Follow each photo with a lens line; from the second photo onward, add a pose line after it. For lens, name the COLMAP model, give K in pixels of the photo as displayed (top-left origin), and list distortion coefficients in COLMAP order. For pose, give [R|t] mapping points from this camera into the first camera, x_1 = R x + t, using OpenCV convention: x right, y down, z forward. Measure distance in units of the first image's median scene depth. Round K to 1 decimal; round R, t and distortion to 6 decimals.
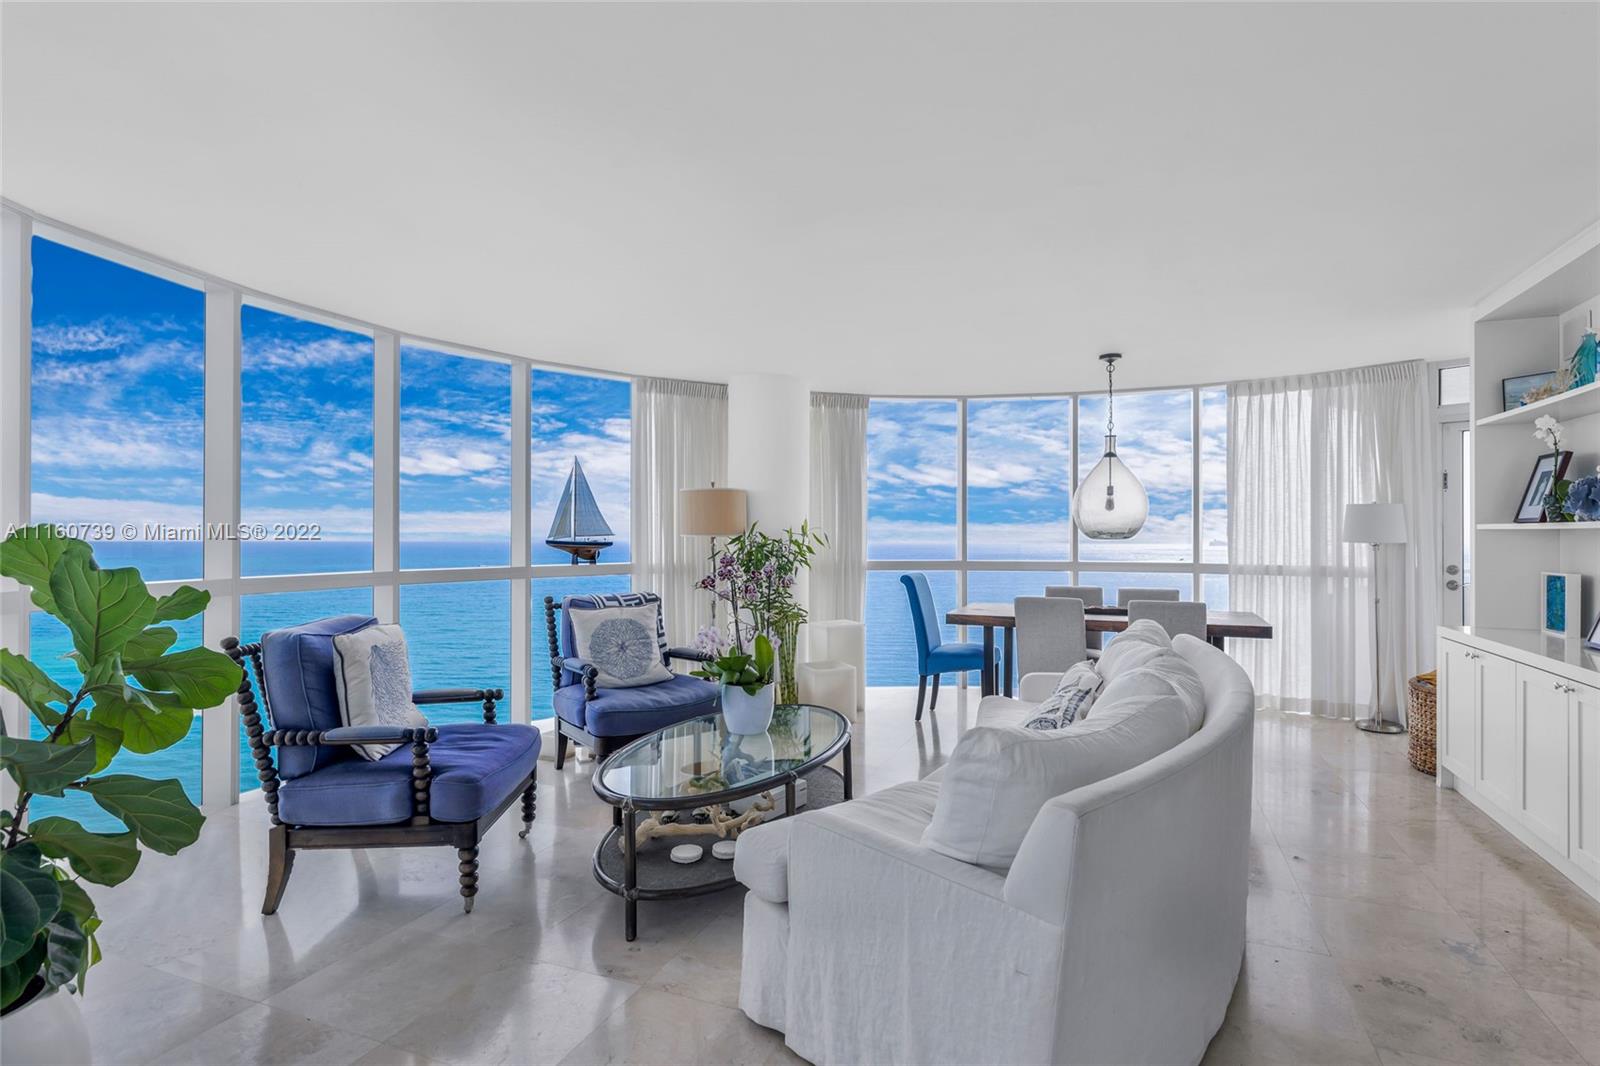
lens RADIAL K [[812.5, 0, 800.0], [0, 812.5, 533.0], [0, 0, 1]] dist [-0.004956, -0.000690]
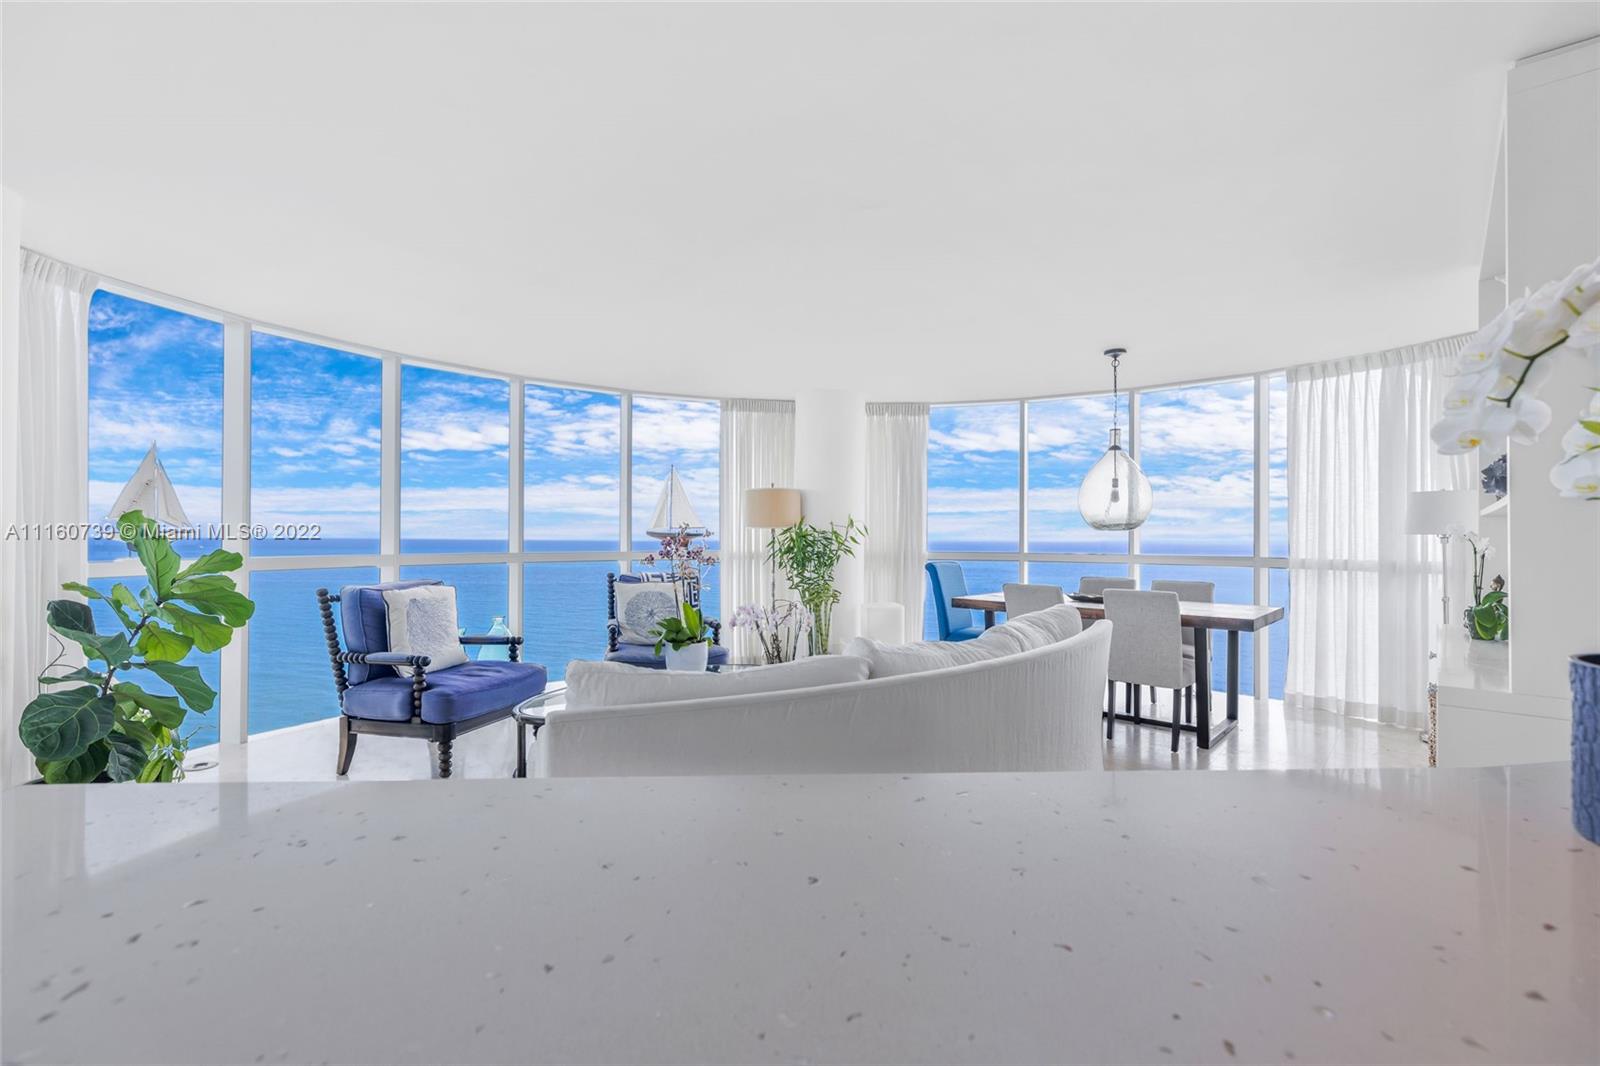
lens RADIAL K [[725.3, 0, 800.0], [0, 725.3, 533.0], [0, 0, 1]] dist [0.004492, -0.000220]
pose [[0.944783, 0.002342, -0.327688, 0.341359], [-0.002188, 0.999997, 0.000838, 0.012352], [0.327689, -0.000075, 0.944786, 0.005551]]
